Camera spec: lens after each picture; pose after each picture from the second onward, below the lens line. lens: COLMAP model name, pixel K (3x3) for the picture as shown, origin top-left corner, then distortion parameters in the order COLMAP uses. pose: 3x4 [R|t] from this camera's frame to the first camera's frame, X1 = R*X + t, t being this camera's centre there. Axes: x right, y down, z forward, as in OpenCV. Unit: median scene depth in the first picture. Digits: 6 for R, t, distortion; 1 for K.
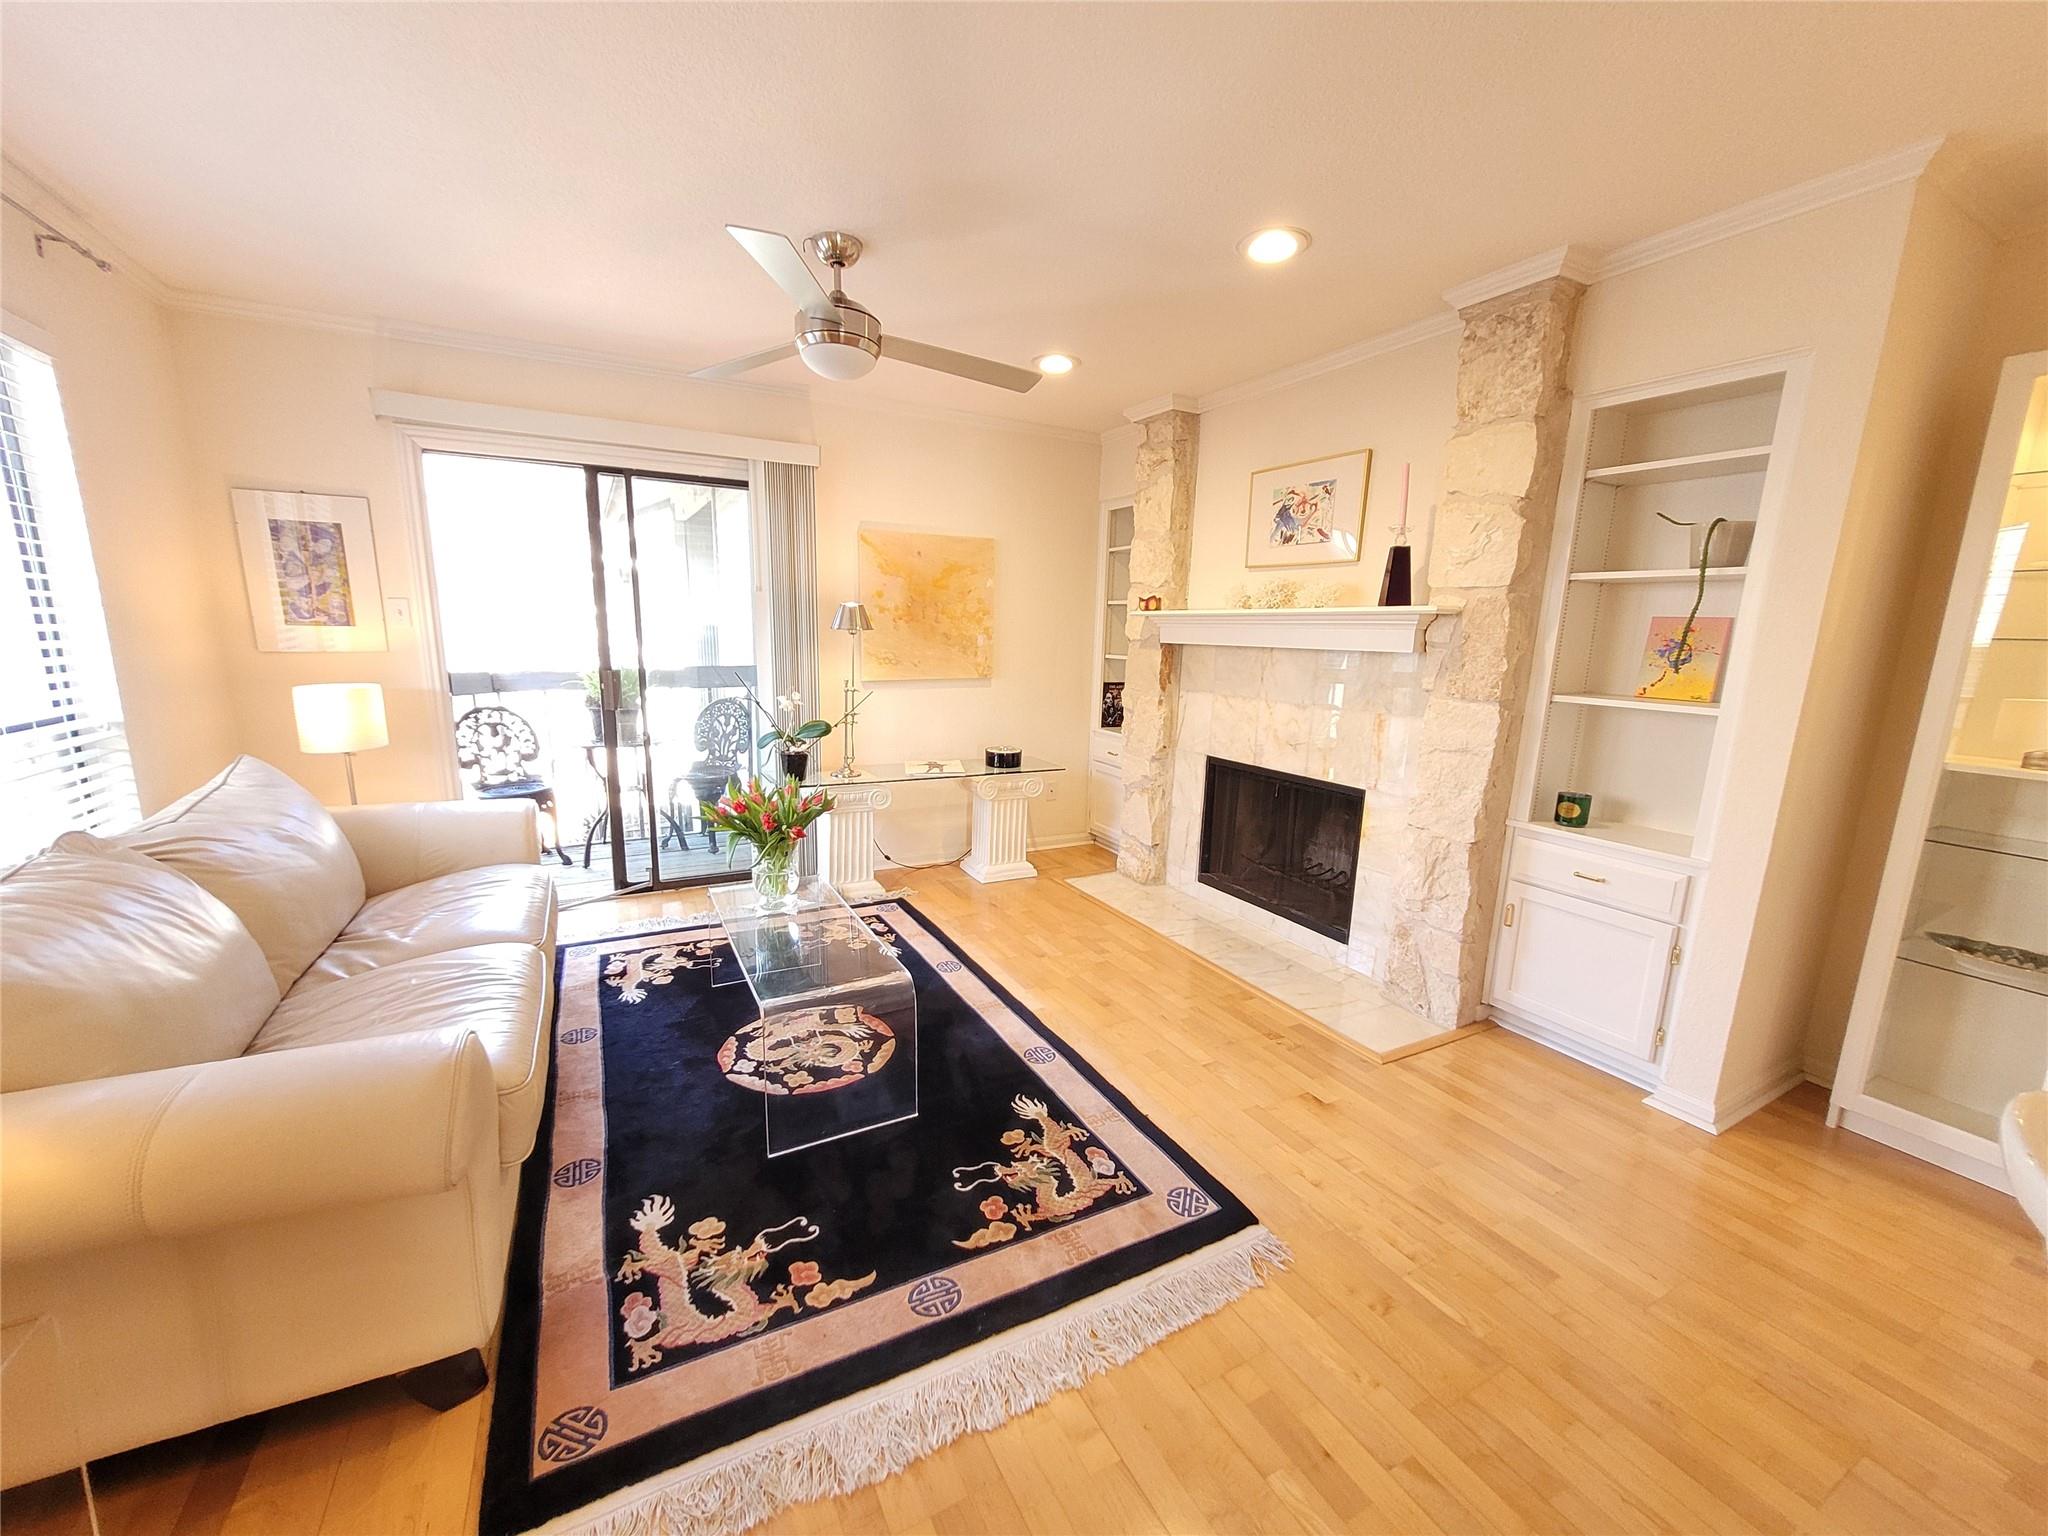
lens RADIAL K [[799.8, 0, 1011.5], [0, 799.8, 775.8], [0, 0, 1]] dist [0.002148, 0.000499]
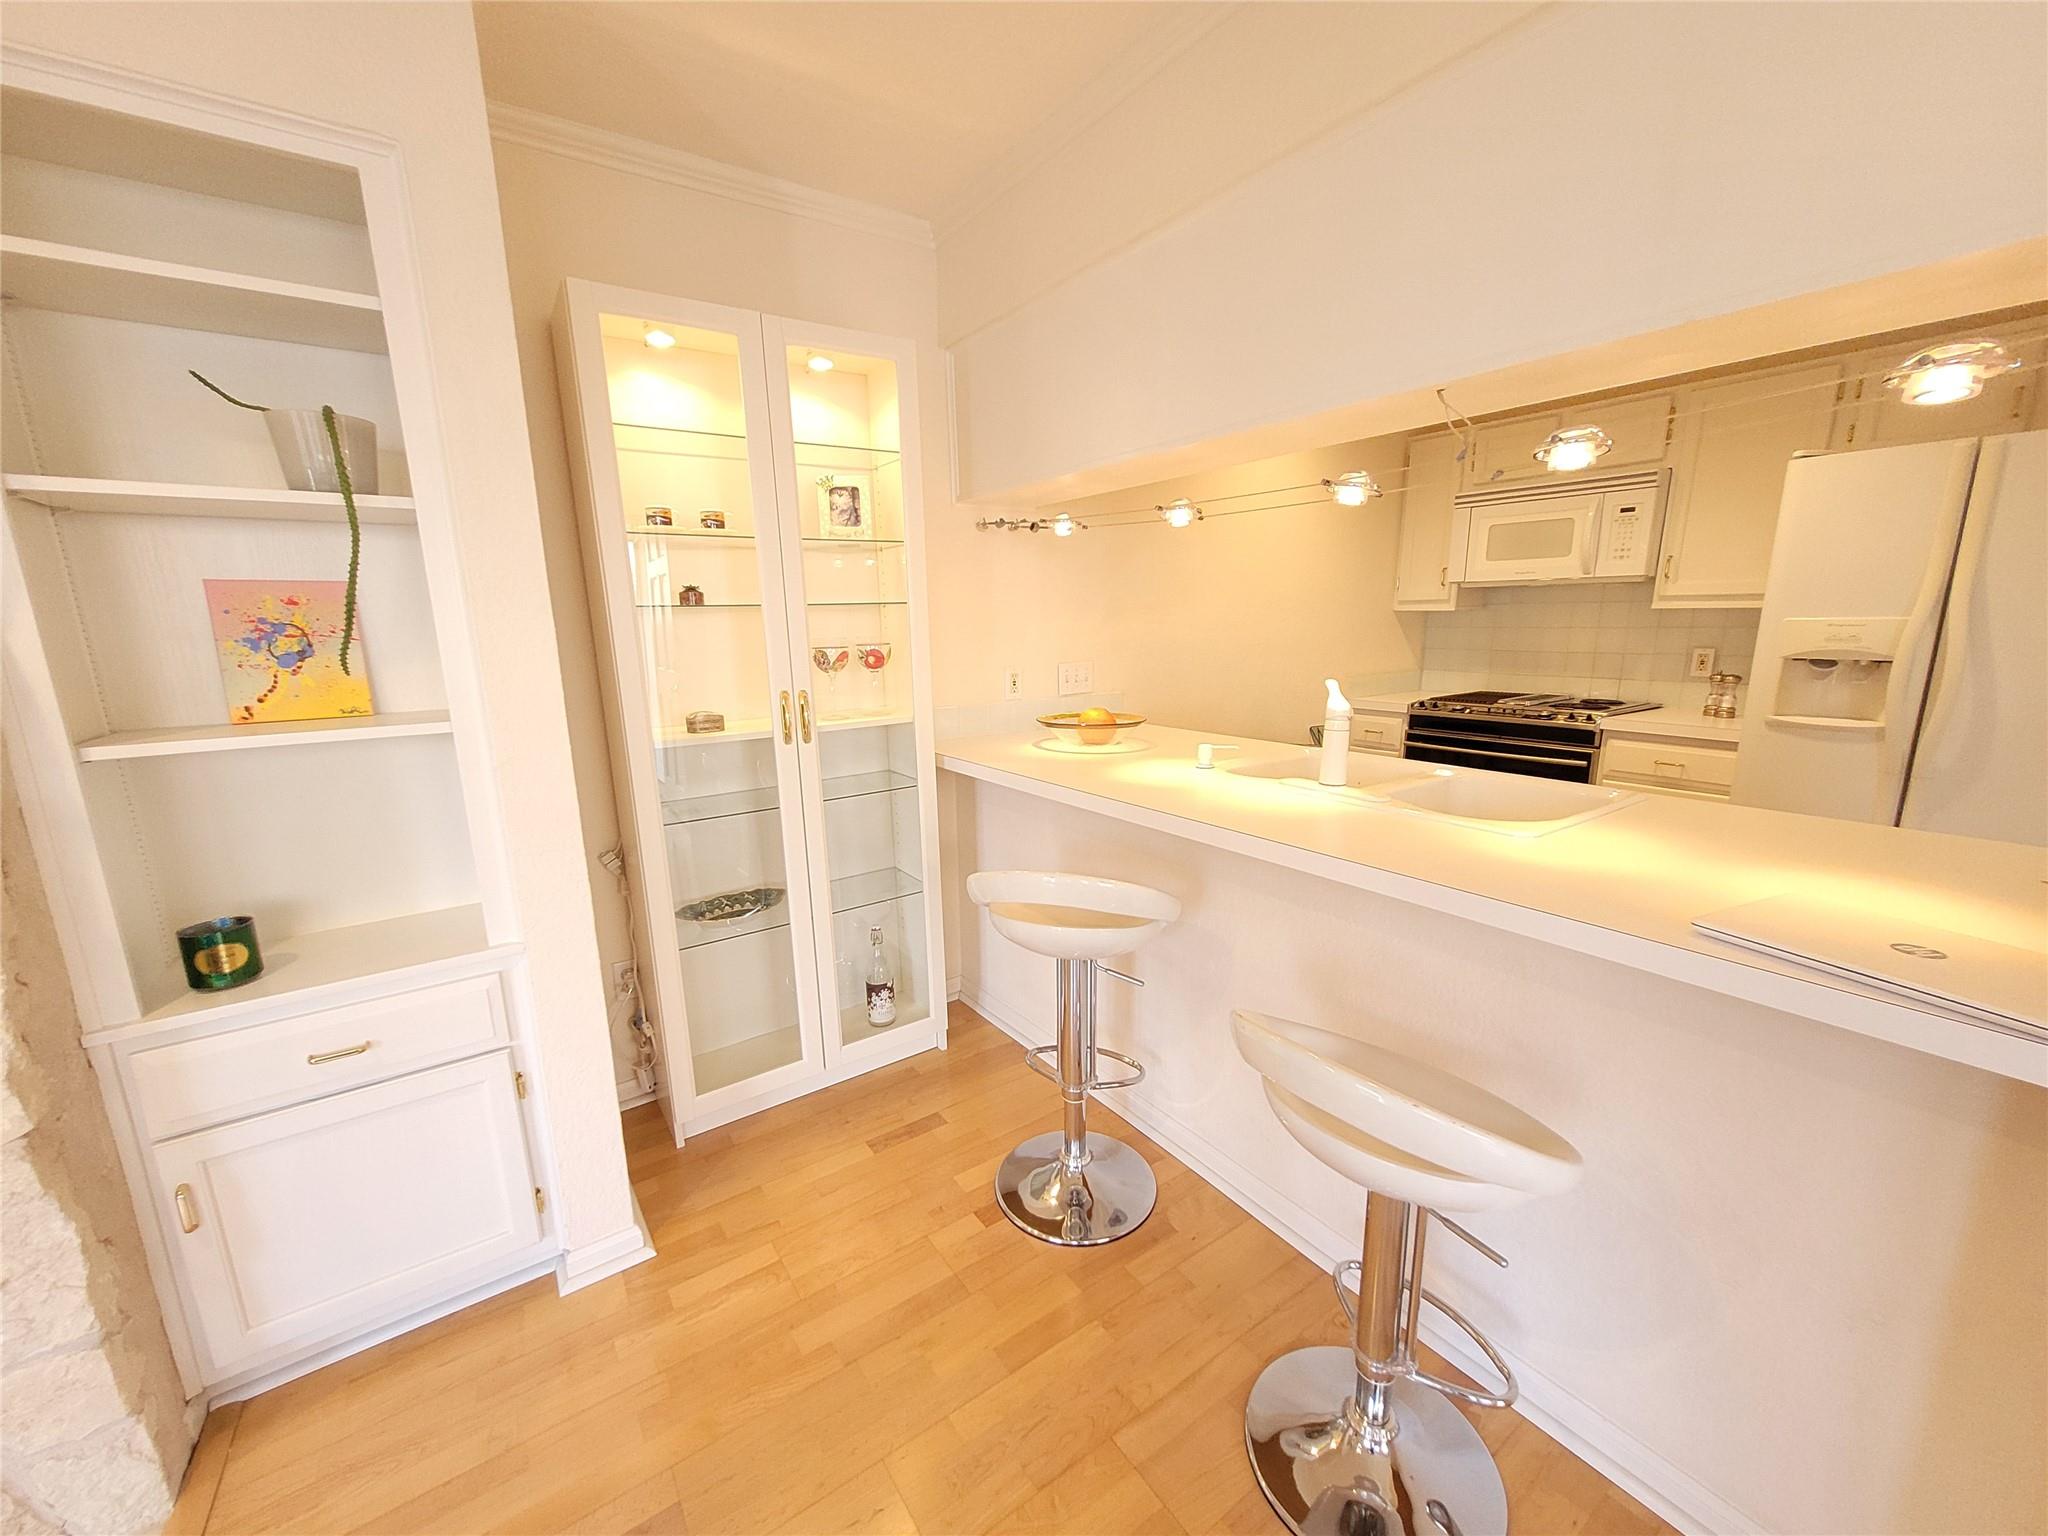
lens RADIAL K [[799.8, 0, 1025.7], [0, 799.8, 783.3], [0, 0, 1]] dist [0.002148, 0.000499]
pose [[-0.127781, -0.221423, 0.966770, 0.133593], [0.202032, 0.948512, 0.243944, -0.070313], [-0.971007, 0.226490, -0.076467, 0.428493]]
